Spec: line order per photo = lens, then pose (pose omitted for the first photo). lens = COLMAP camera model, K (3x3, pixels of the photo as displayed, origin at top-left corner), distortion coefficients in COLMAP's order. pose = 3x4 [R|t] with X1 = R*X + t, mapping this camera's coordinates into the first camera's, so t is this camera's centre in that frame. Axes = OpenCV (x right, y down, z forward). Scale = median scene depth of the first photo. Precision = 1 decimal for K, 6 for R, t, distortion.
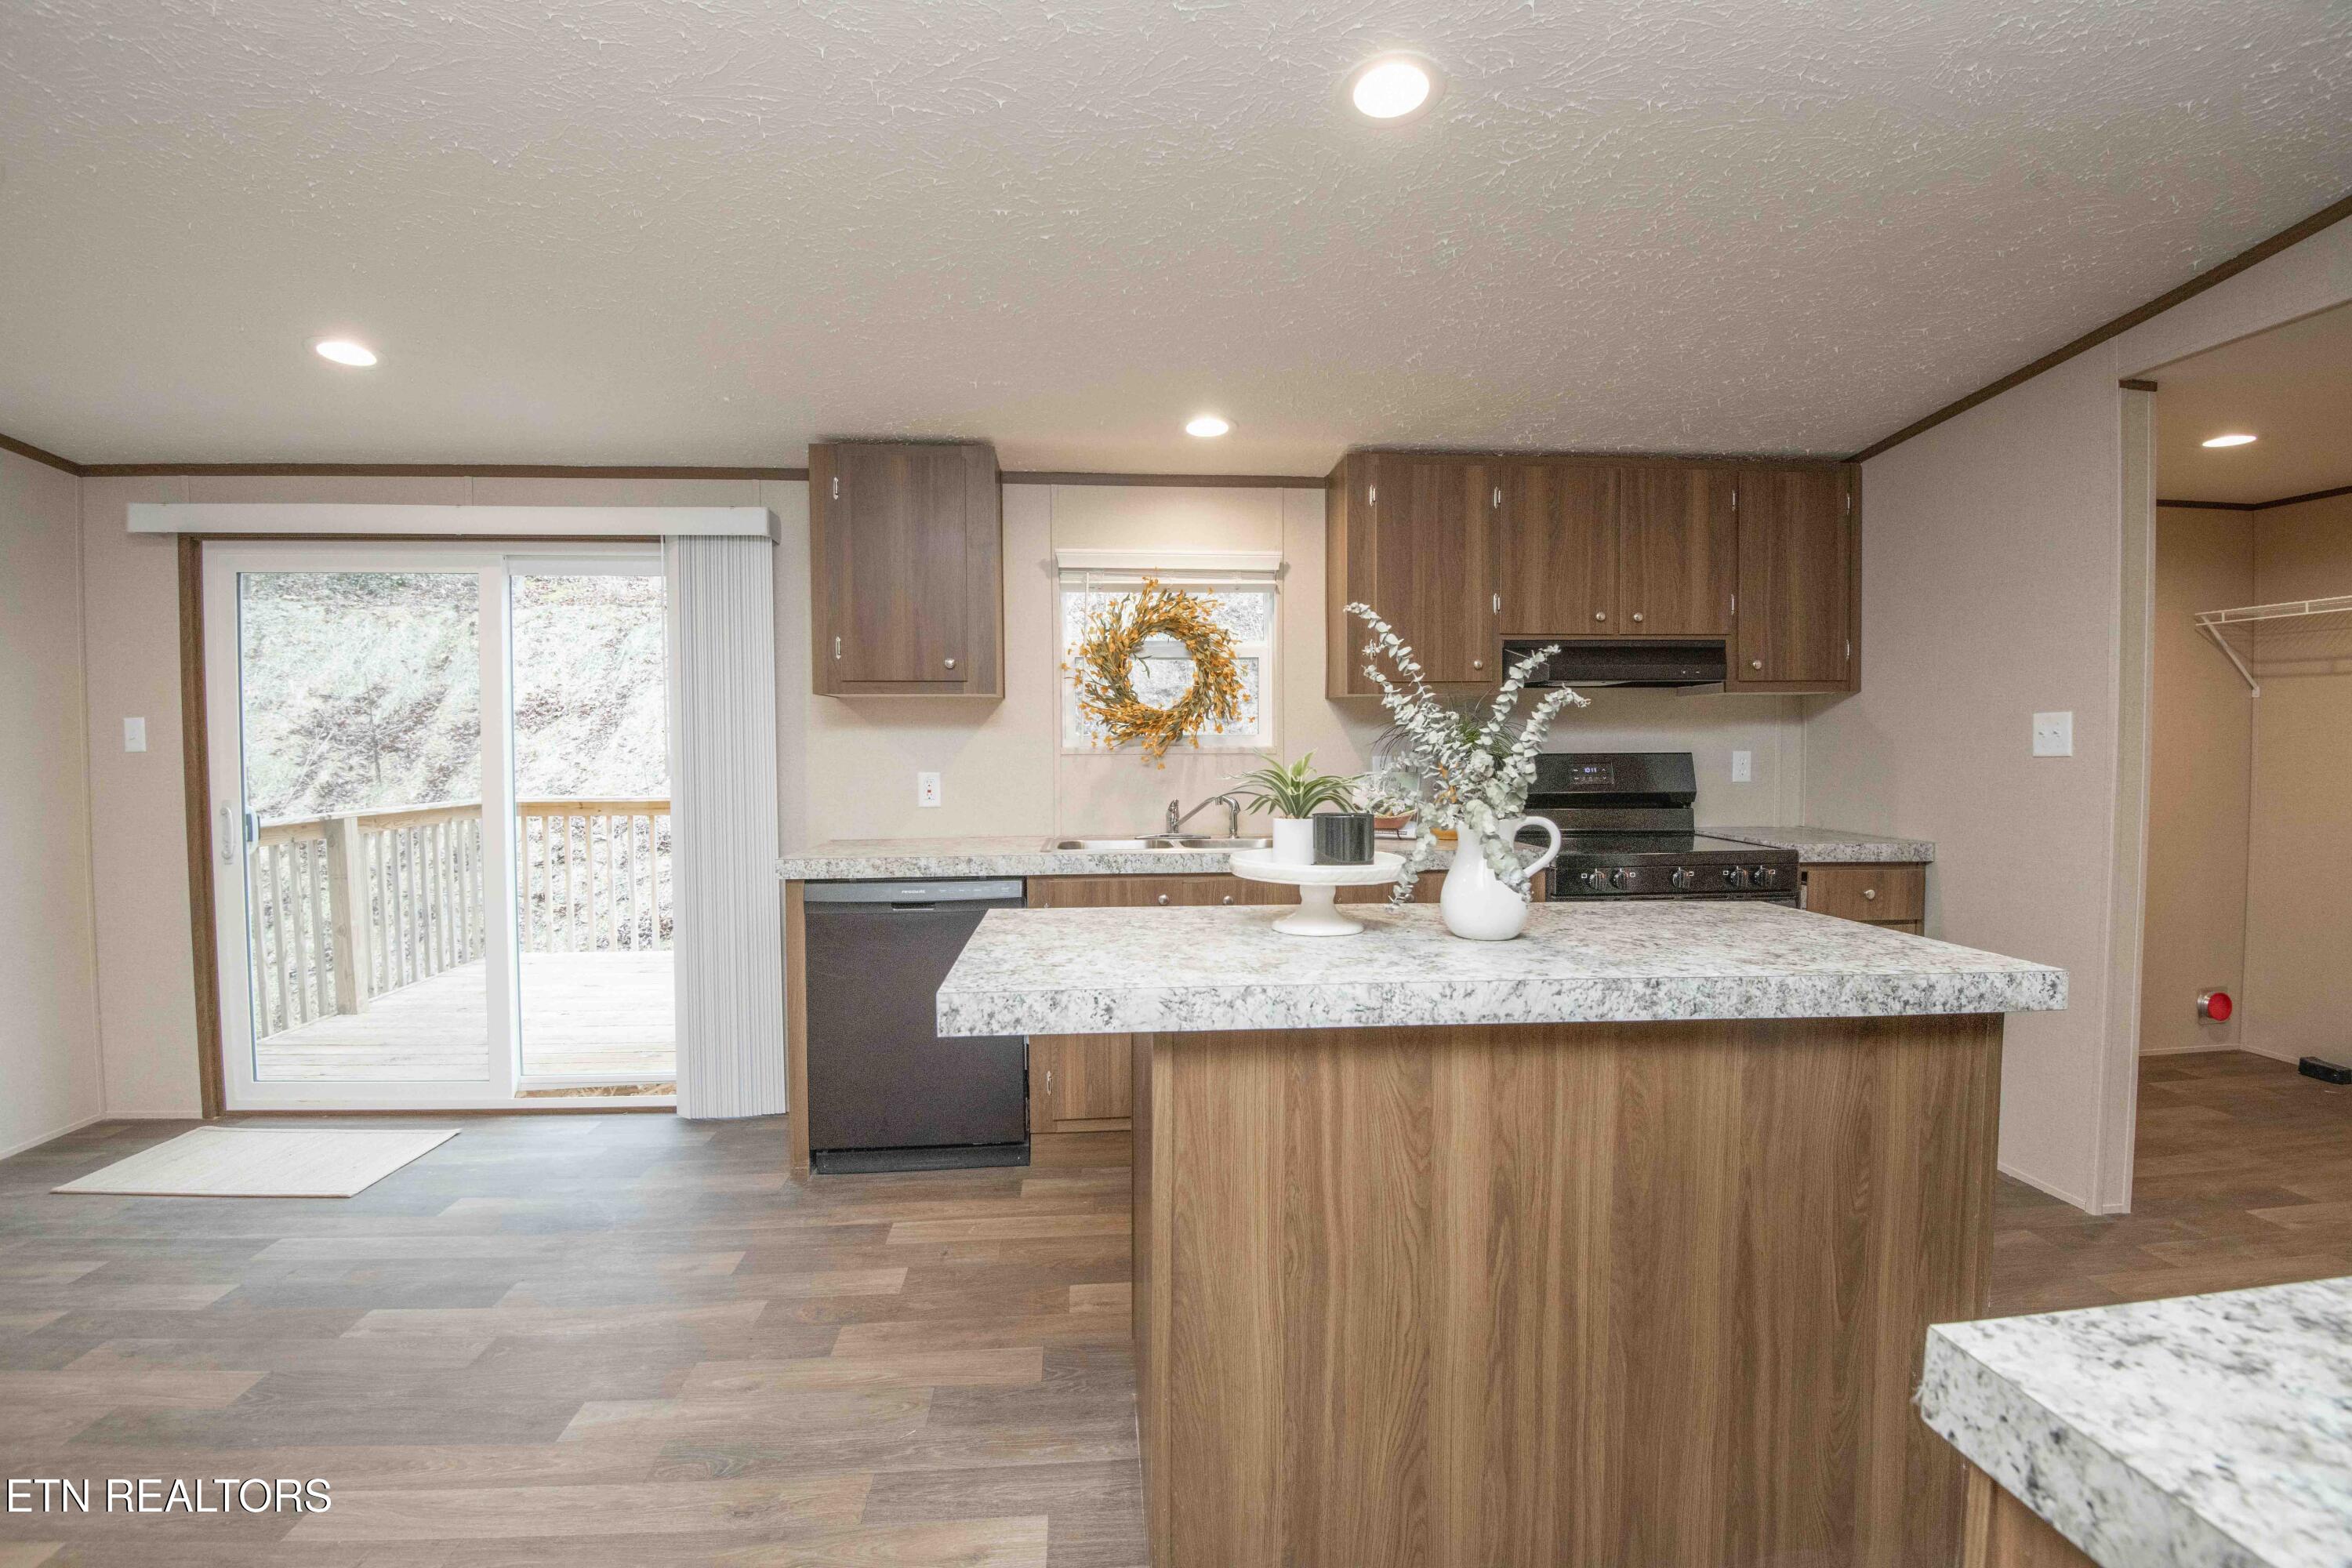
lens RADIAL K [[1088.3, 0, 1176.5], [0, 1088.3, 780.4], [0, 0, 1]] dist [-0.020324, -0.013492]
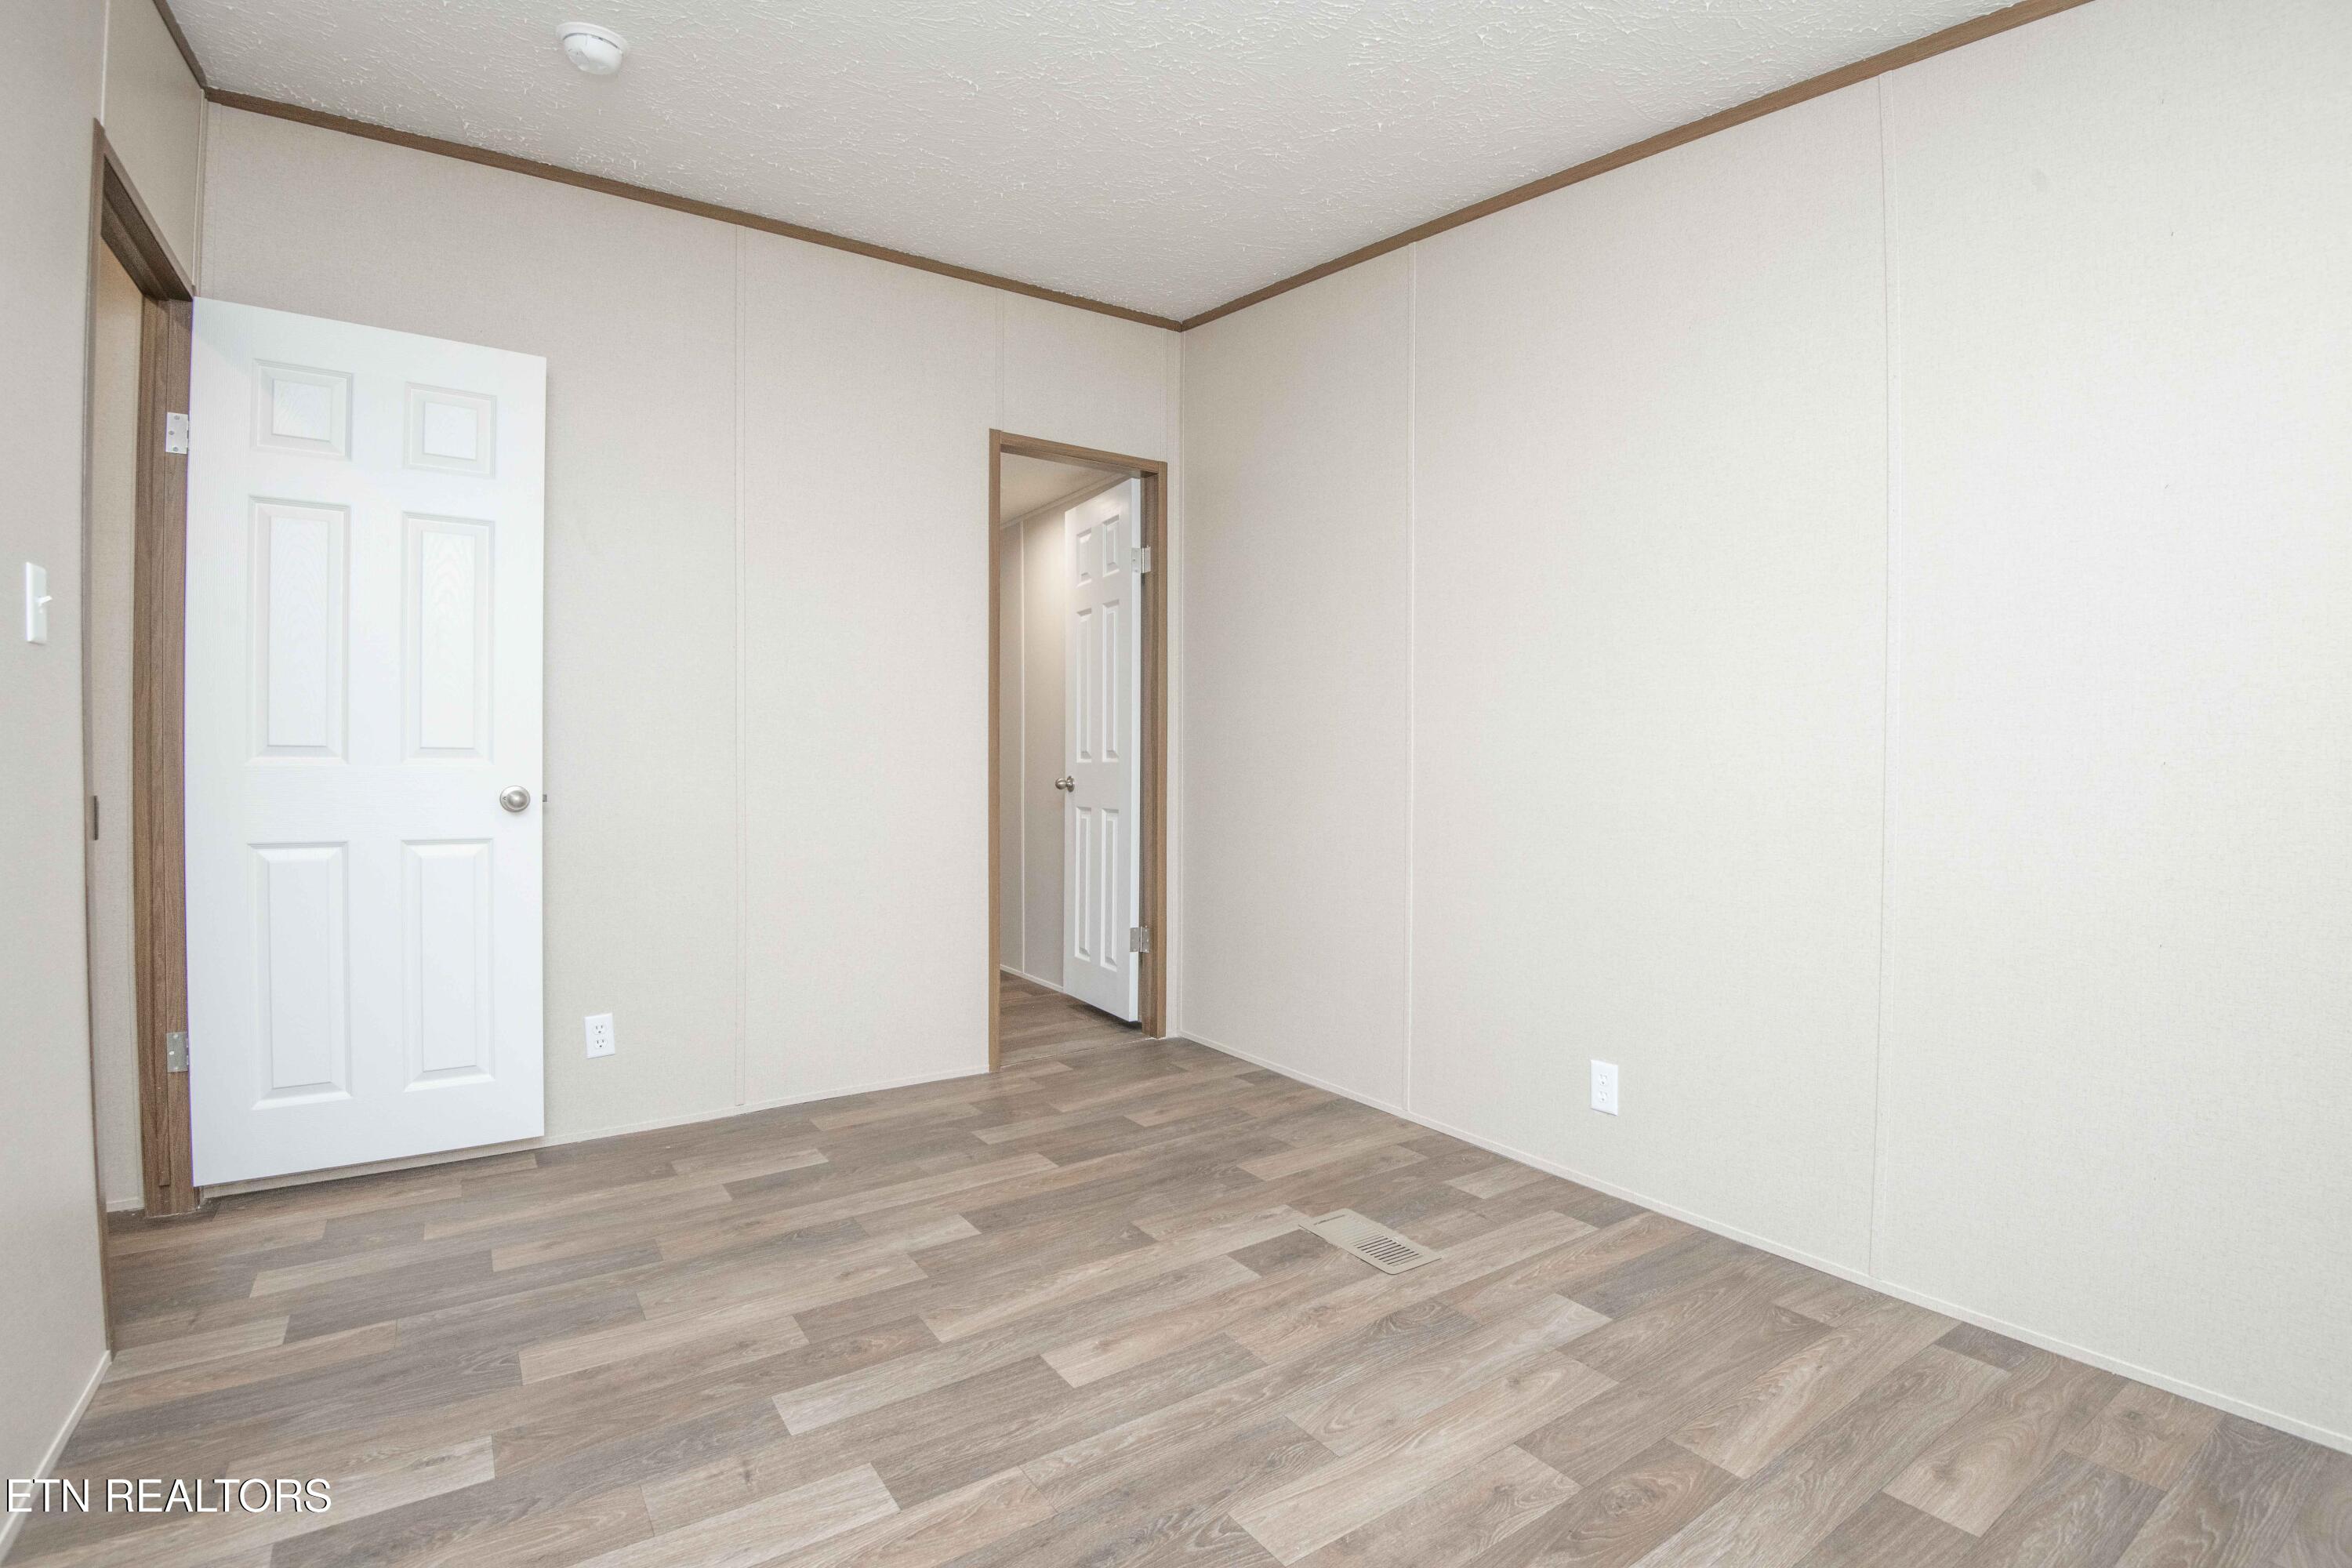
lens RADIAL K [[1089.1, 0, 1185.0], [0, 1089.1, 825.4], [0, 0, 1]] dist [-0.027184, -0.011522]
pose [[-0.871994, 0.040688, -0.487823, -0.304383], [-0.004426, 0.995844, 0.090971, 0.037982], [0.489497, 0.081485, -0.868190, 0.875666]]
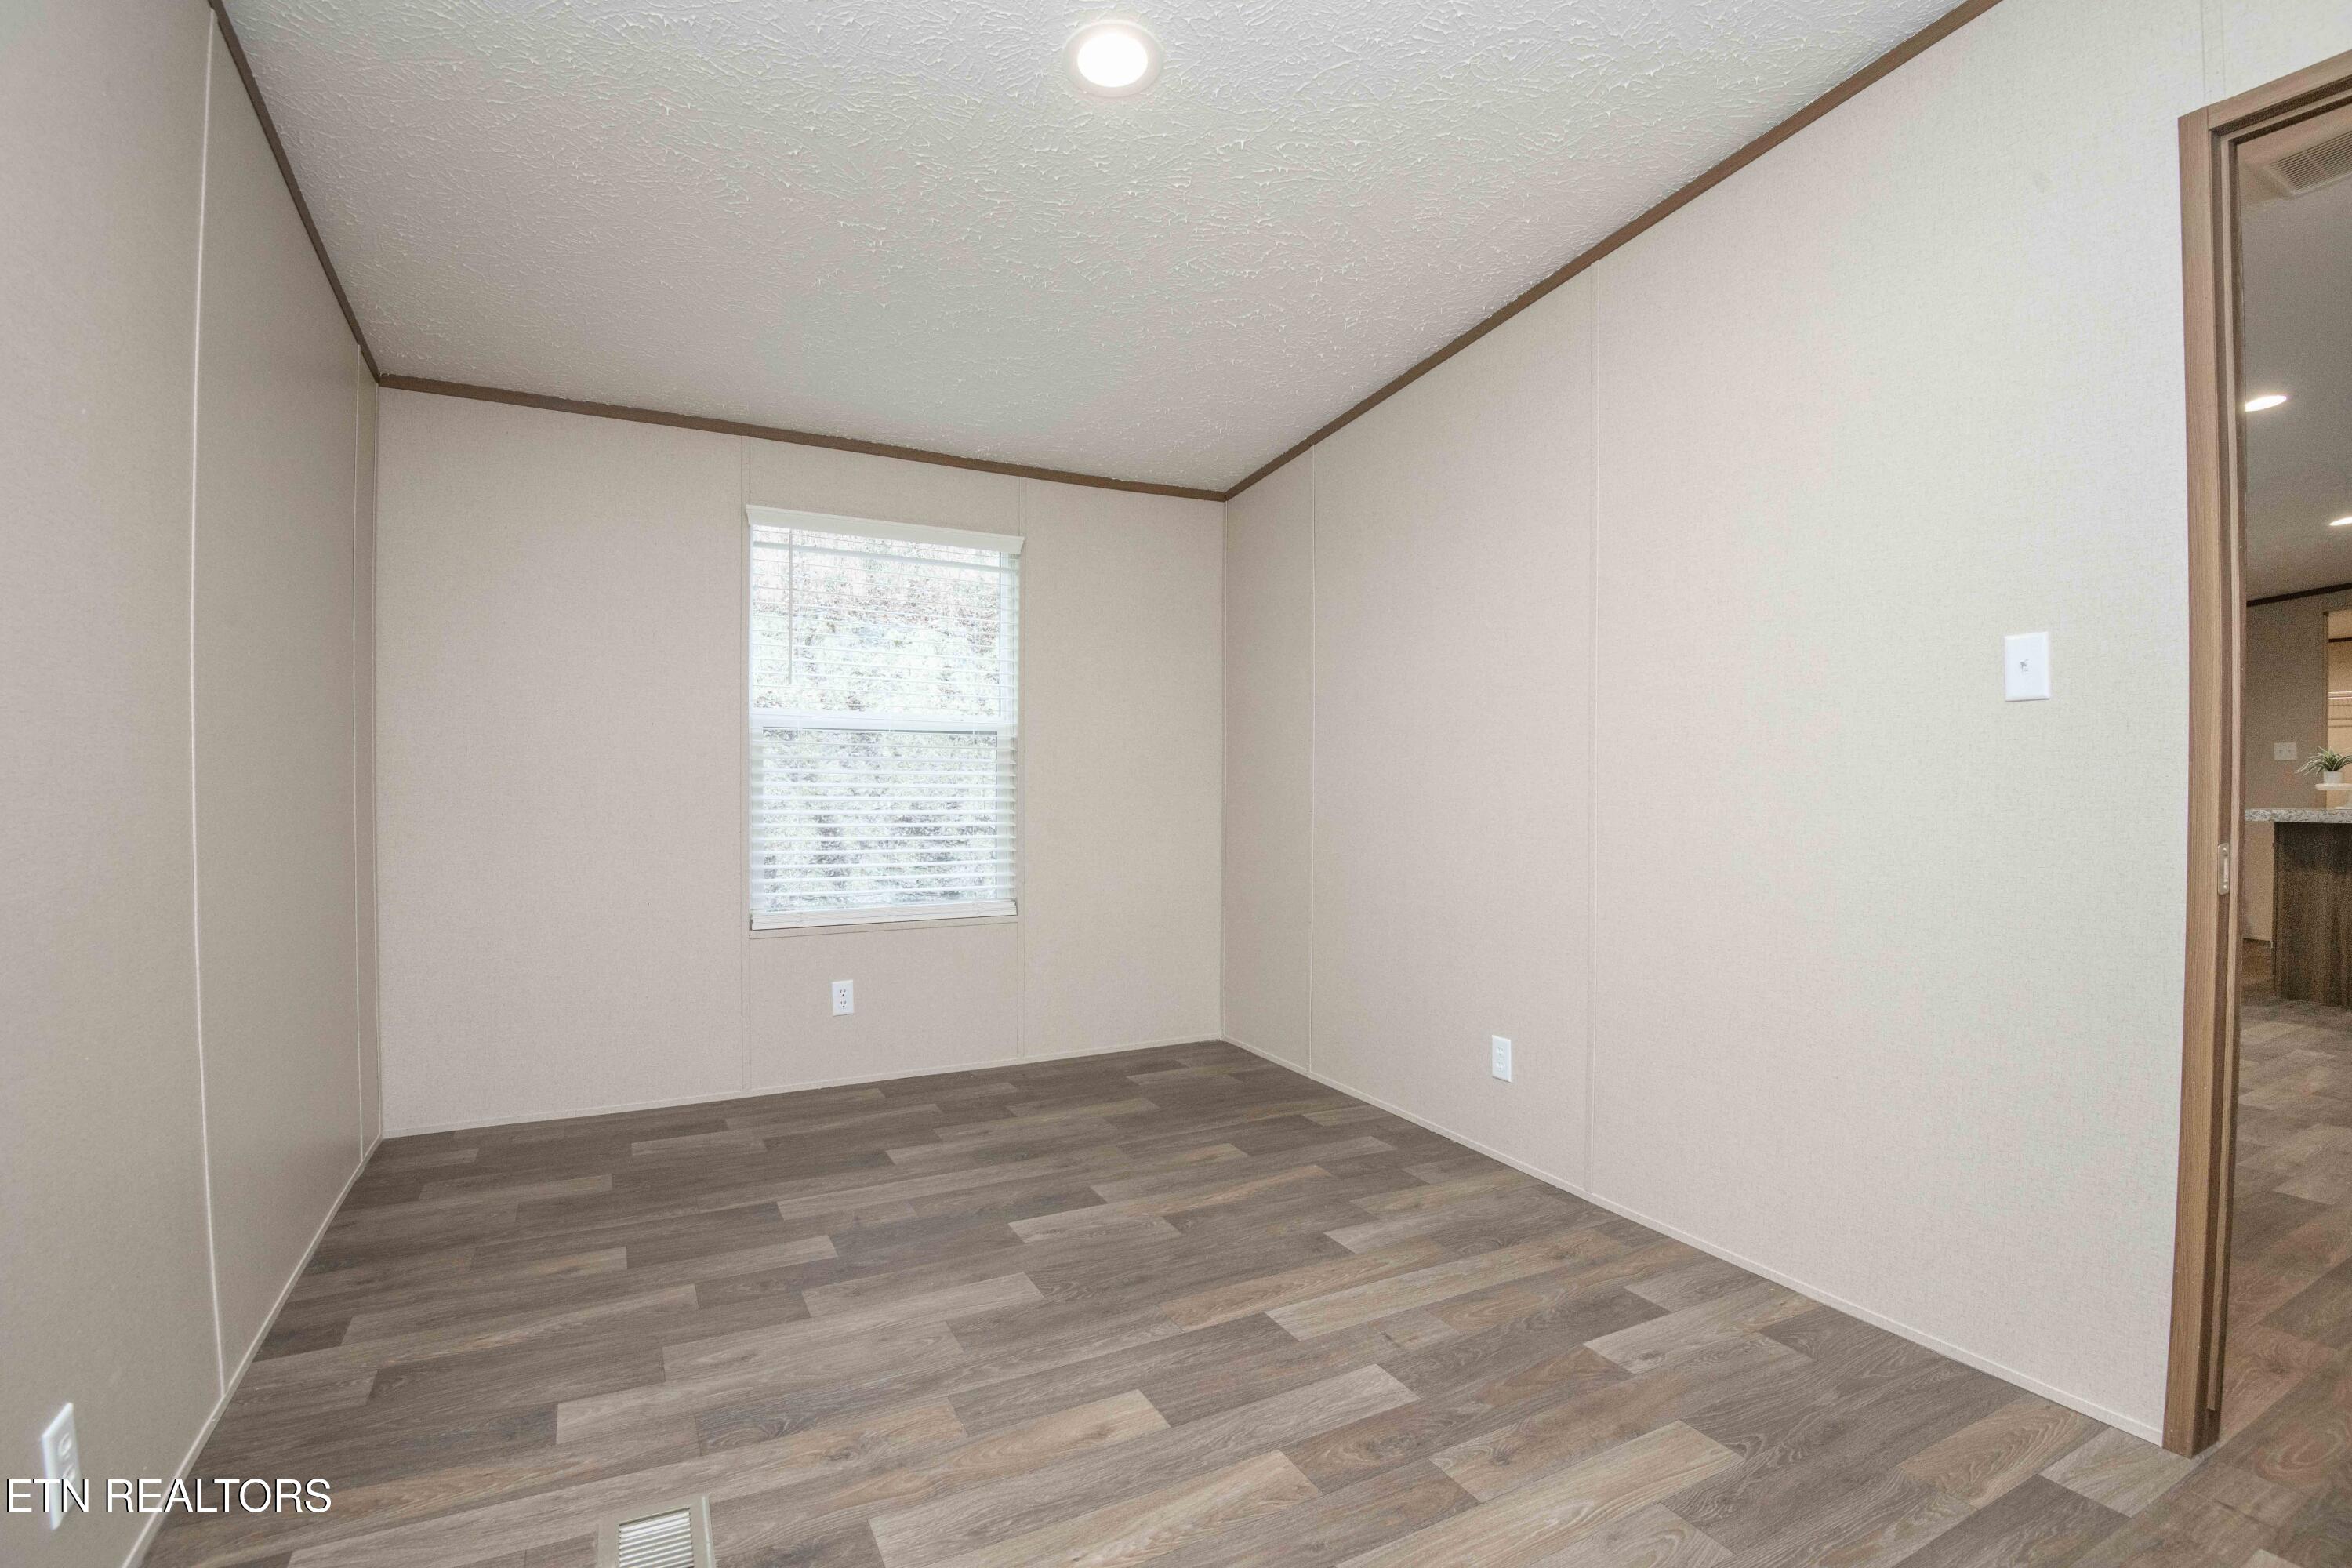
lens RADIAL K [[1086.2, 0, 1180.5], [0, 1086.2, 785.3], [0, 0, 1]] dist [-0.009068, -0.024756]
pose [[0.920679, 0.006946, 0.390259, -0.675329], [0.000107, 0.999837, -0.018049, 0.054247], [-0.390321, 0.016659, 0.920528, -0.045135]]
